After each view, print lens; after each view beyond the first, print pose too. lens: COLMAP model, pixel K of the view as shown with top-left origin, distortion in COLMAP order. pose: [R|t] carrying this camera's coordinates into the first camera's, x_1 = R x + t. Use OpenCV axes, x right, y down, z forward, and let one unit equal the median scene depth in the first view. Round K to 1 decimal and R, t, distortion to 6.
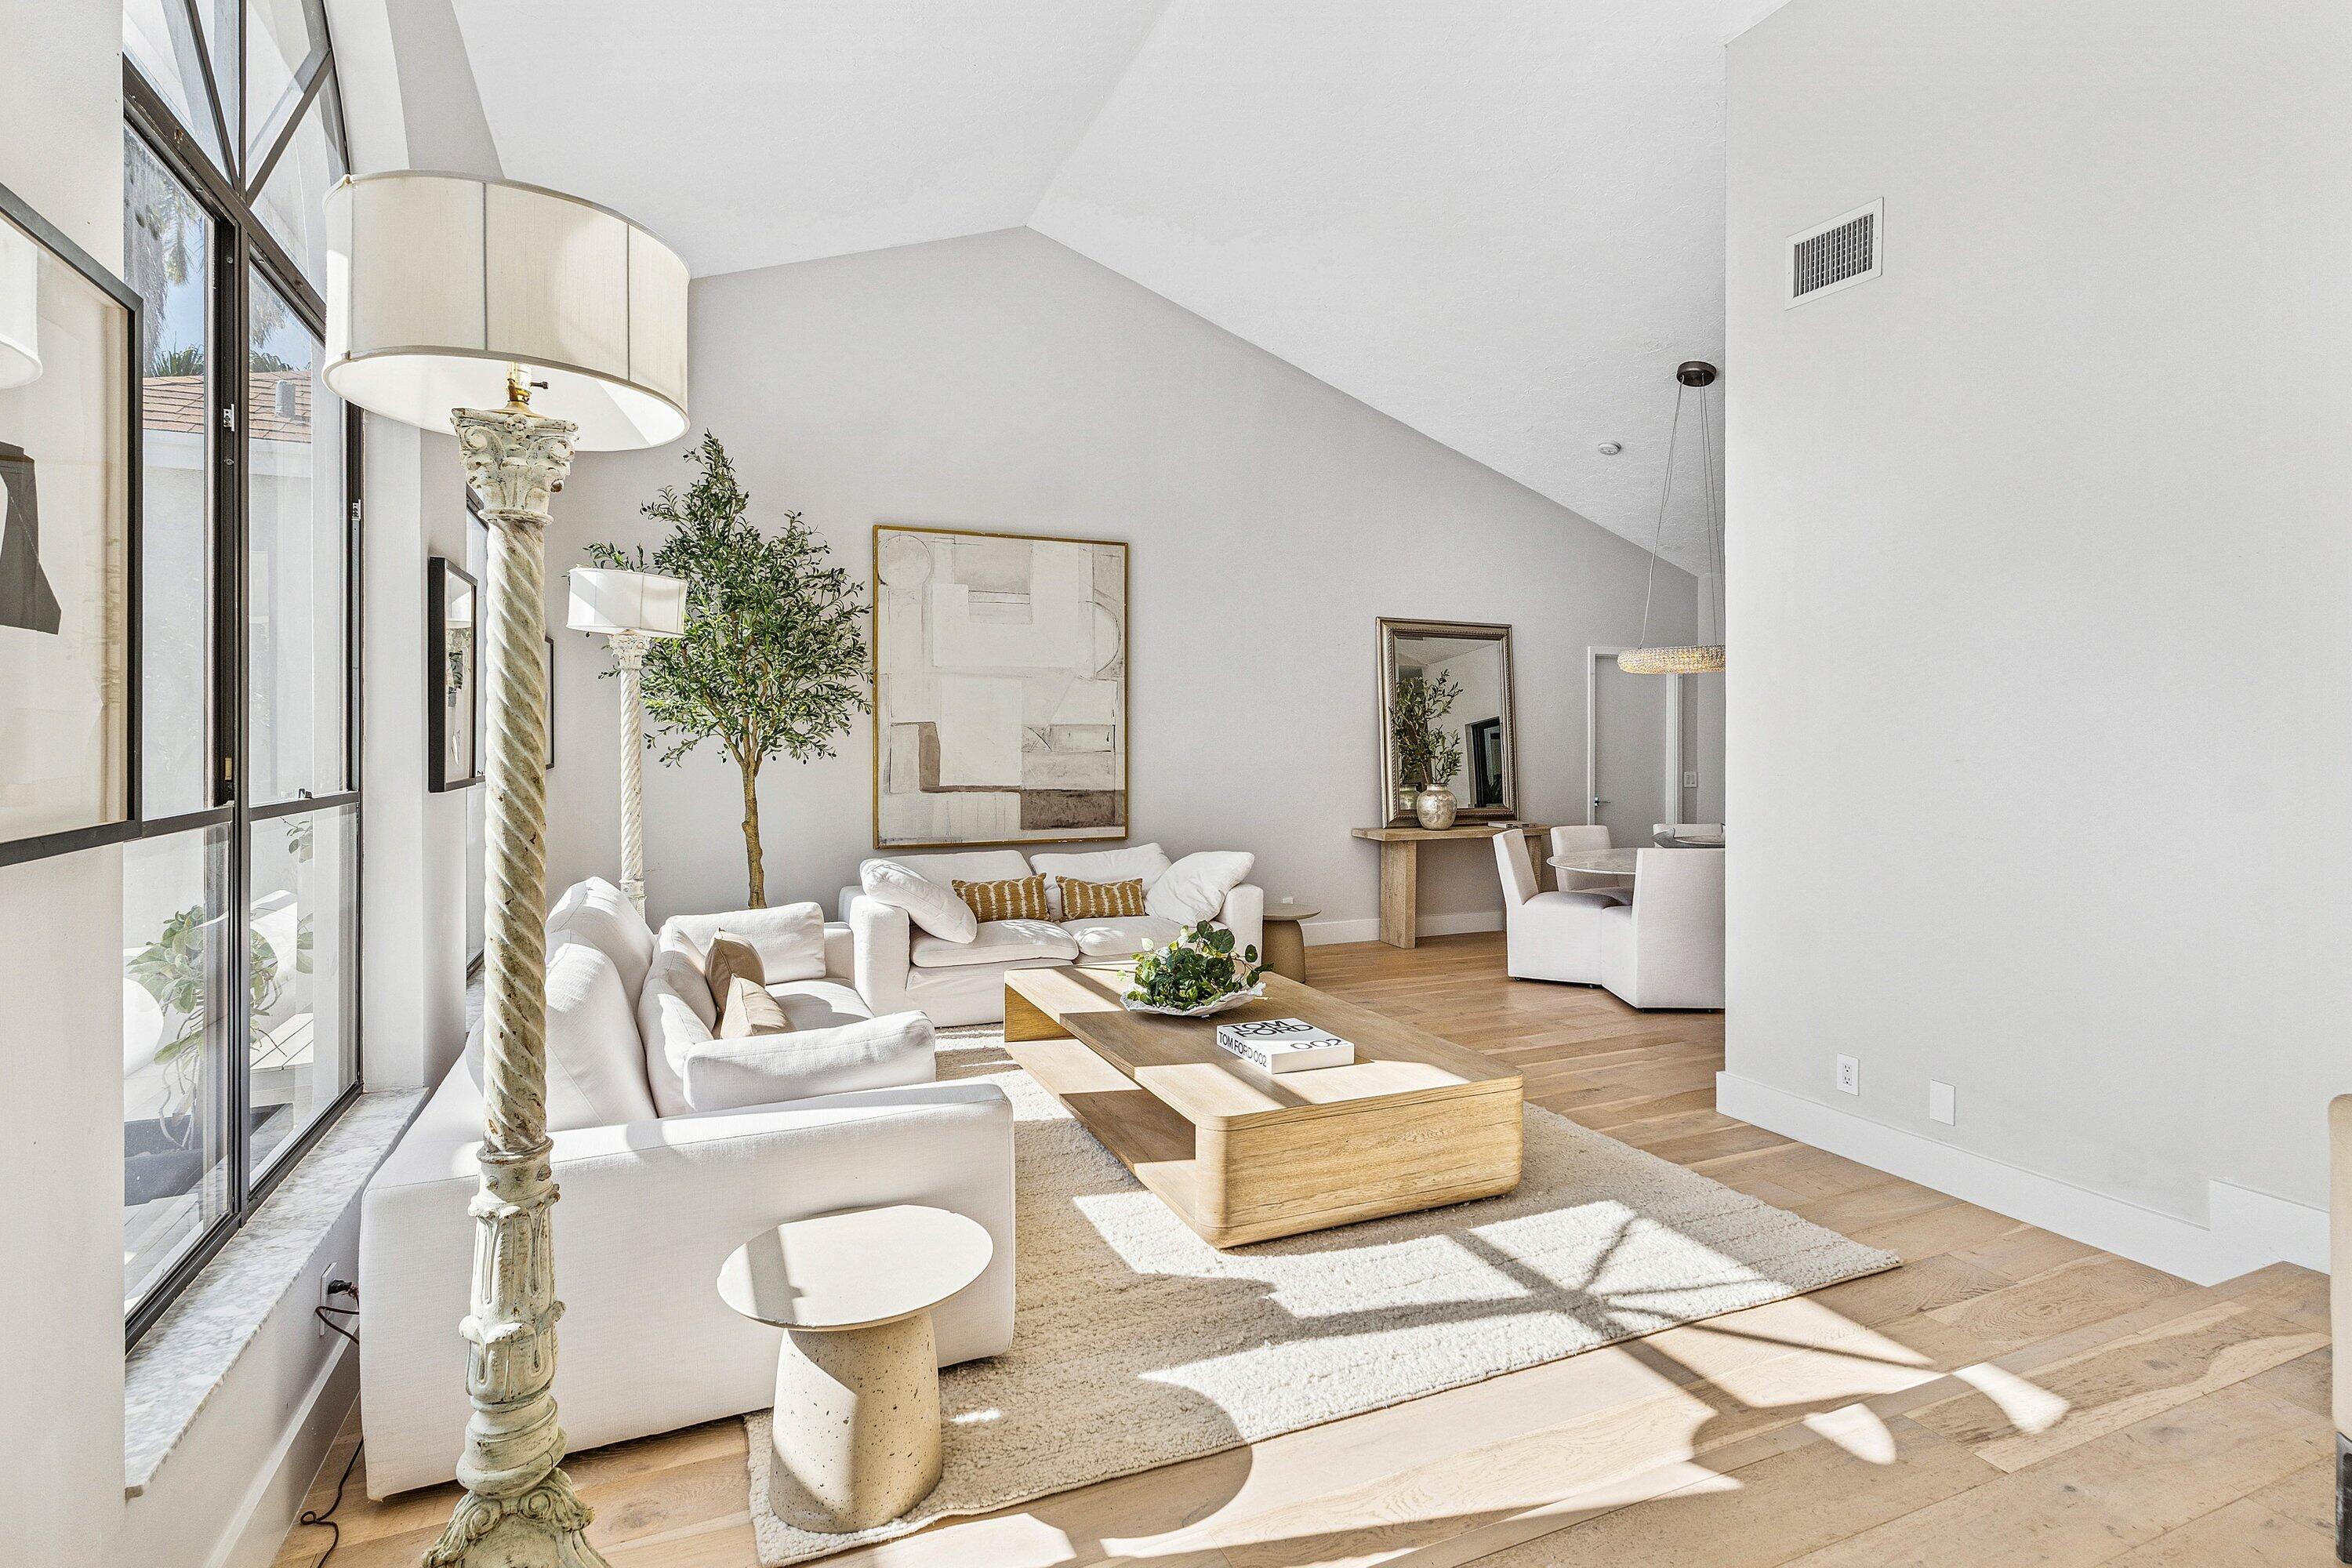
lens RADIAL K [[1142.2, 0, 1187.0], [0, 1142.2, 757.5], [0, 0, 1]] dist [0.000863, 0.000330]
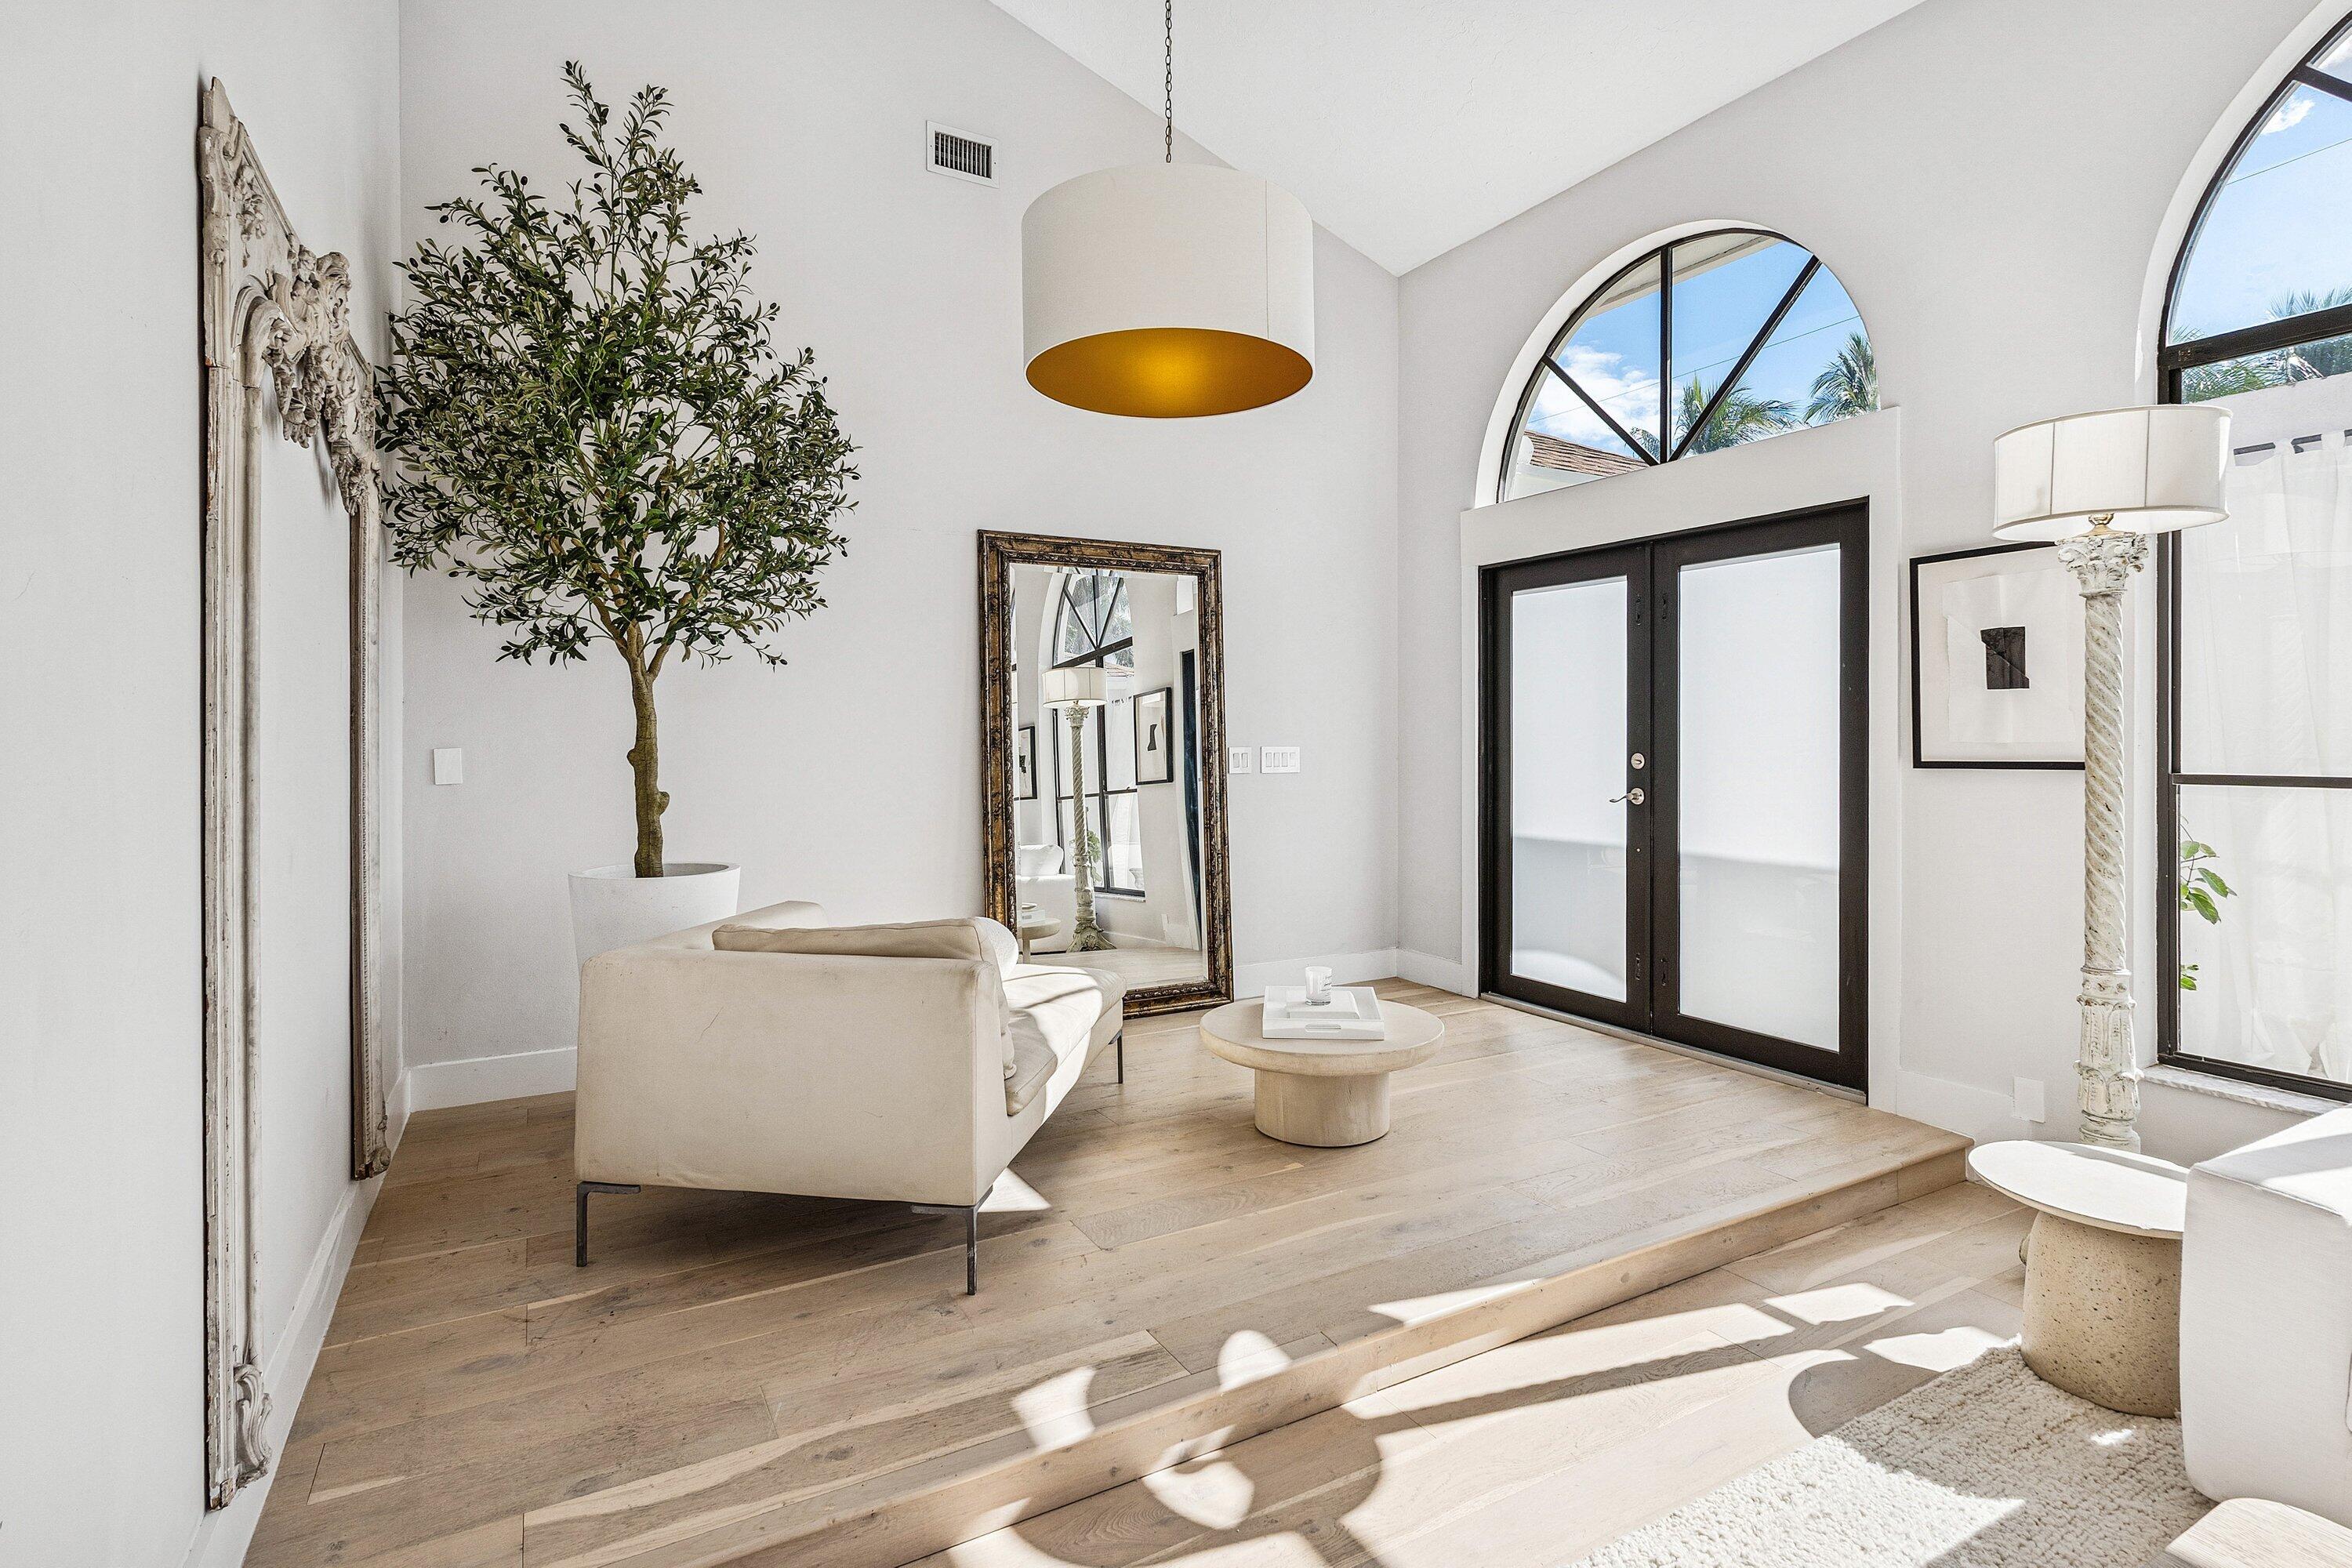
lens RADIAL K [[1142.2, 0, 1187.0], [0, 1142.2, 757.5], [0, 0, 1]] dist [0.000863, 0.000330]
pose [[-0.994462, -0.001662, -0.105082, 0.707159], [-0.005822, 0.999211, 0.039291, -0.020453], [0.104933, 0.039685, -0.993687, 1.916415]]
